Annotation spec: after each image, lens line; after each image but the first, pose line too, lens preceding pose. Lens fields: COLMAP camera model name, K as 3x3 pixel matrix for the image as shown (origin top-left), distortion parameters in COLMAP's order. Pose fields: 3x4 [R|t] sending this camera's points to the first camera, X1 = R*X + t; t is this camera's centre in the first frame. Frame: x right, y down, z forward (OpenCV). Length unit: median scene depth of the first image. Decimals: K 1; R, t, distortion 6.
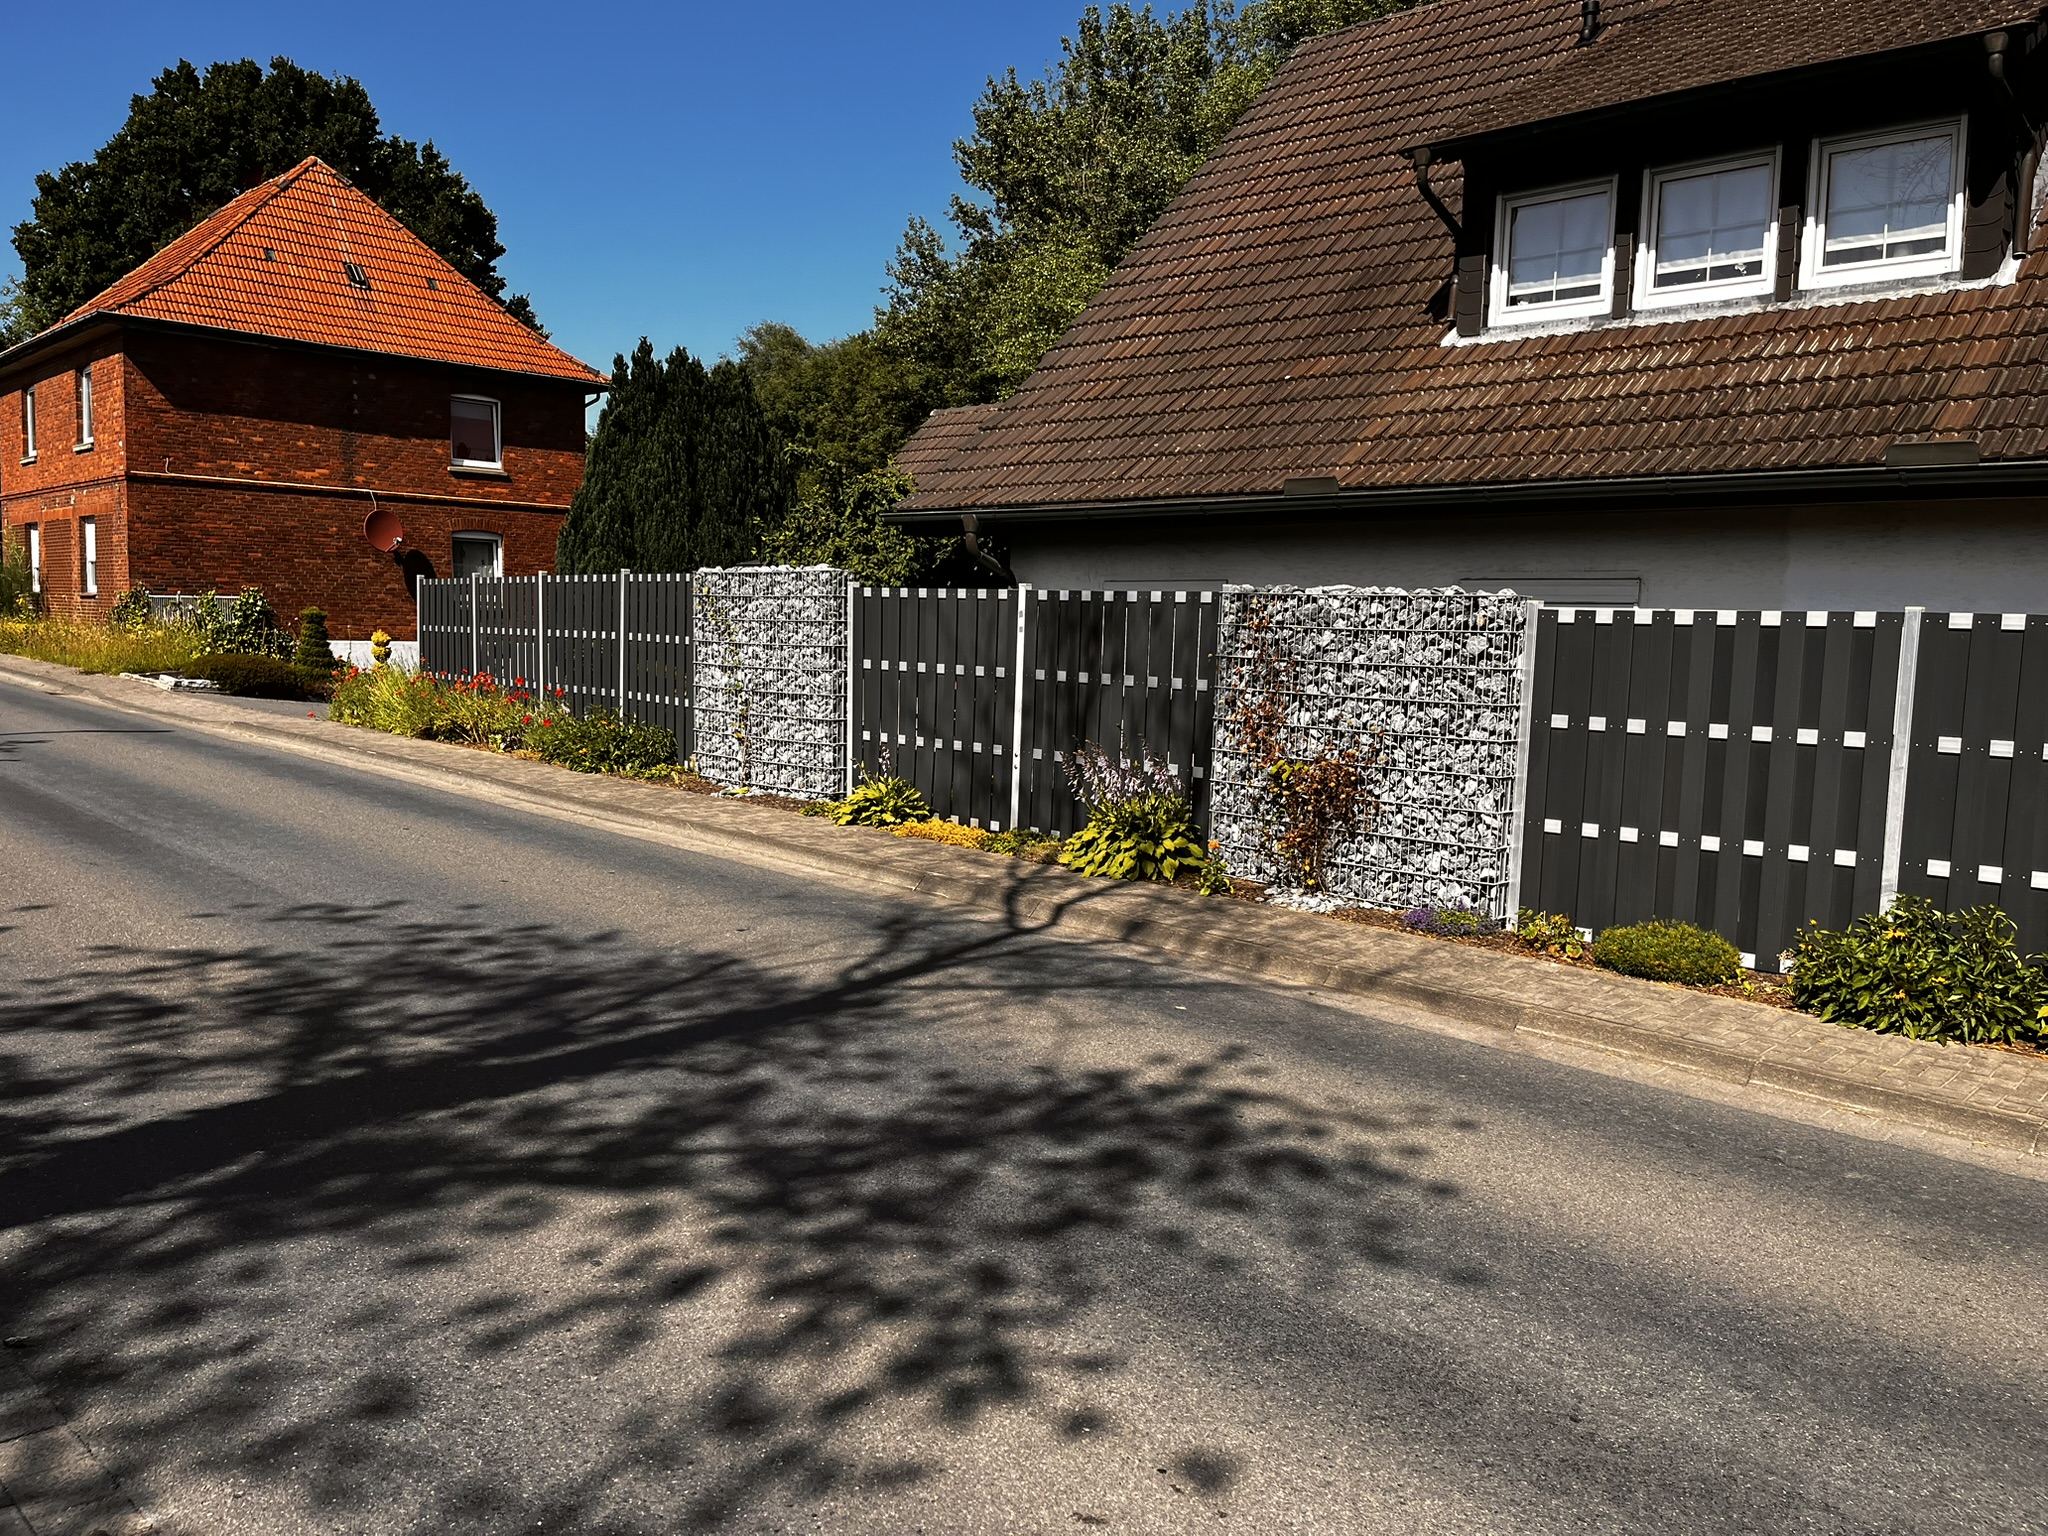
lens RADIAL K [[1540.2, 0, 1031.8], [0, 1540.2, 767.8], [0, 0, 1]] dist [0.047637, -0.060356]
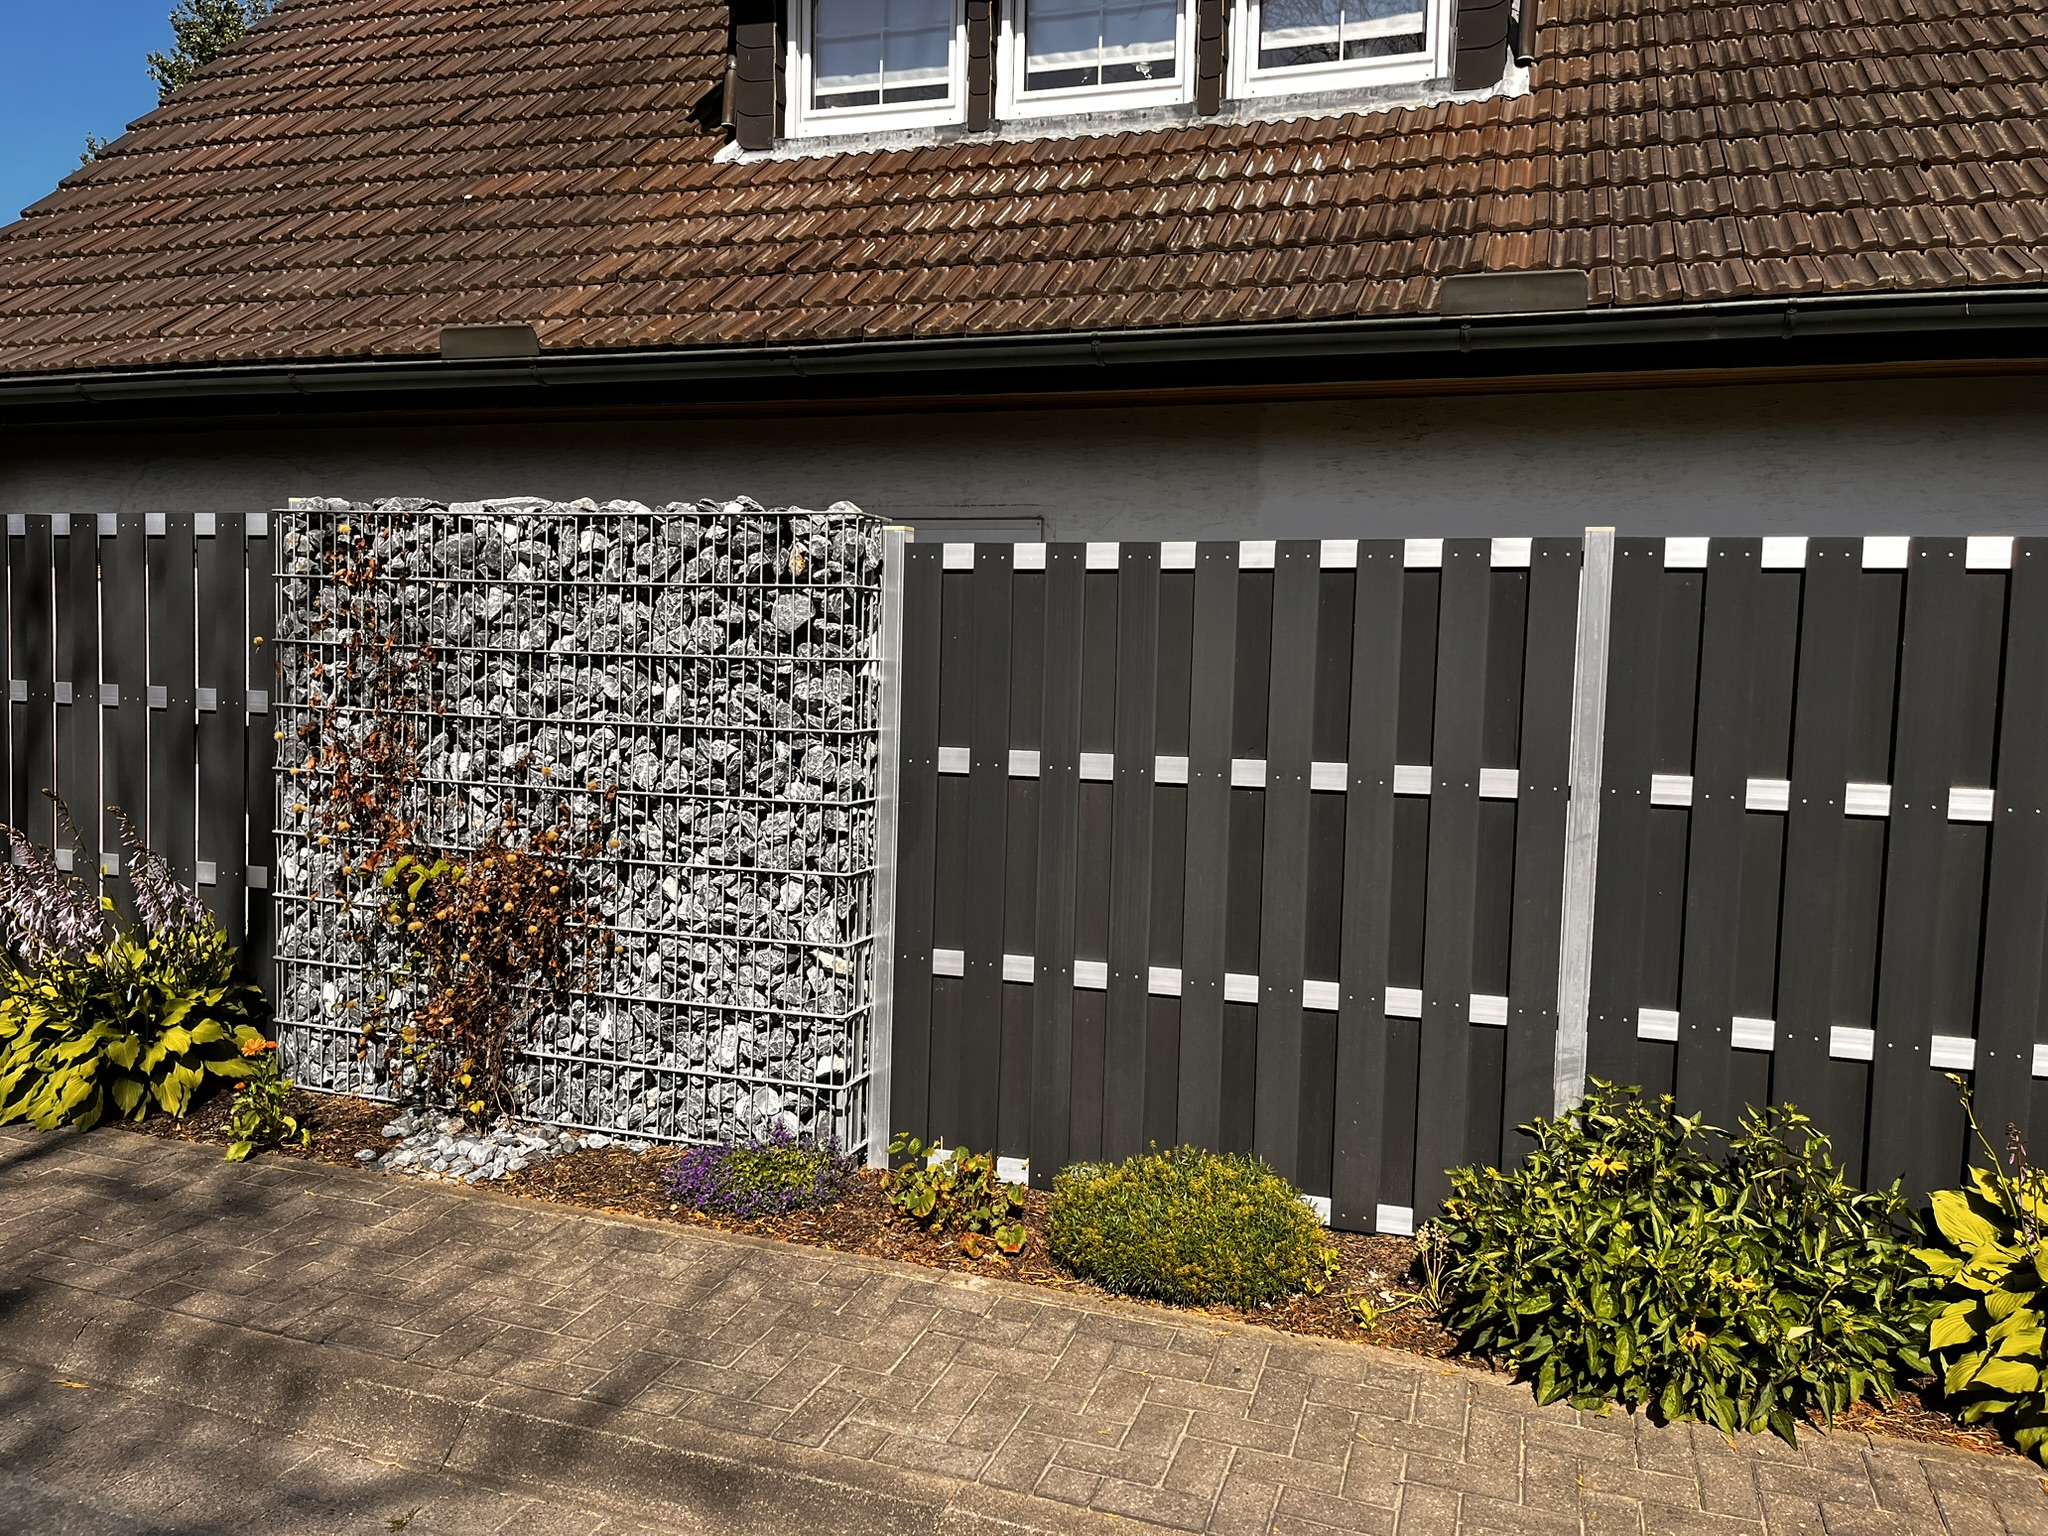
lens RADIAL K [[1540.2, 0, 1035.0], [0, 1540.2, 747.9], [0, 0, 1]] dist [0.047637, -0.060356]
pose [[0.905327, -0.032475, 0.423472, 0.131897], [0.041376, 0.999073, -0.011841, -0.023833], [-0.422695, 0.028241, 0.905832, 0.464927]]
